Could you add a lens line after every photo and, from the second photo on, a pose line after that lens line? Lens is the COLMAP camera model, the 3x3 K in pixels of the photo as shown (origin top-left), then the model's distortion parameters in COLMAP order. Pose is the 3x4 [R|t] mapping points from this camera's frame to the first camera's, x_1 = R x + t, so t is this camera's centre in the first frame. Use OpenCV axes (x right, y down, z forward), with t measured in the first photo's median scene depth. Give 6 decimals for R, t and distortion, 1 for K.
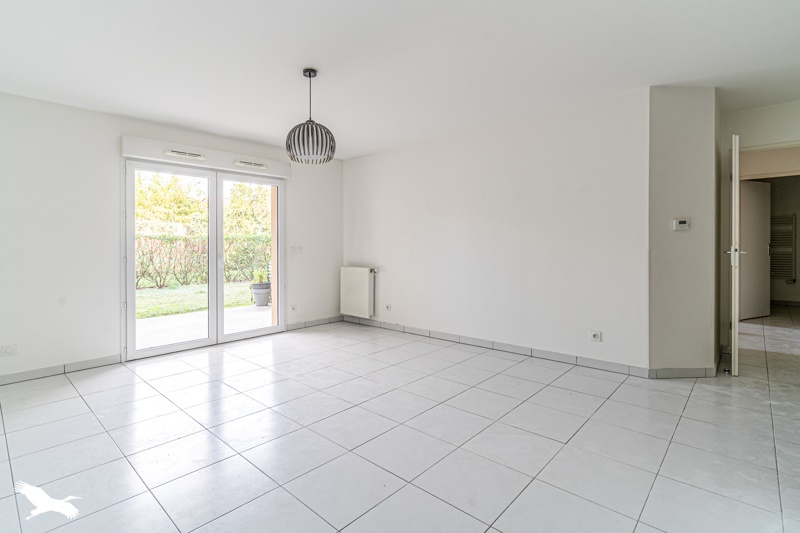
lens RADIAL K [[390.1, 0, 406.9], [0, 390.1, 246.3], [0, 0, 1]] dist [0.006237, 0.000099]
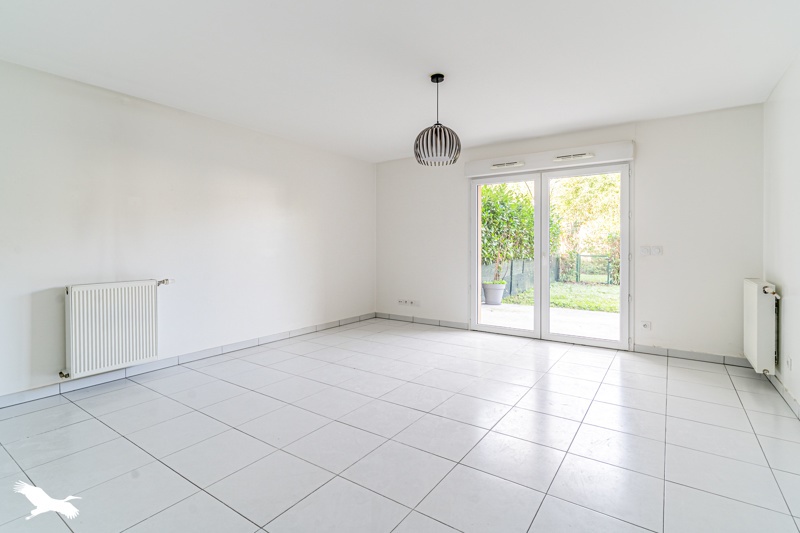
lens RADIAL K [[390.1, 0, 395.1], [0, 390.1, 253.8], [0, 0, 1]] dist [0.006237, 0.000099]
pose [[0.124509, 0.031604, -0.991715, 0.417923], [-0.001721, 0.999498, 0.031636, -0.008094], [0.992217, -0.002232, 0.124501, 0.416276]]
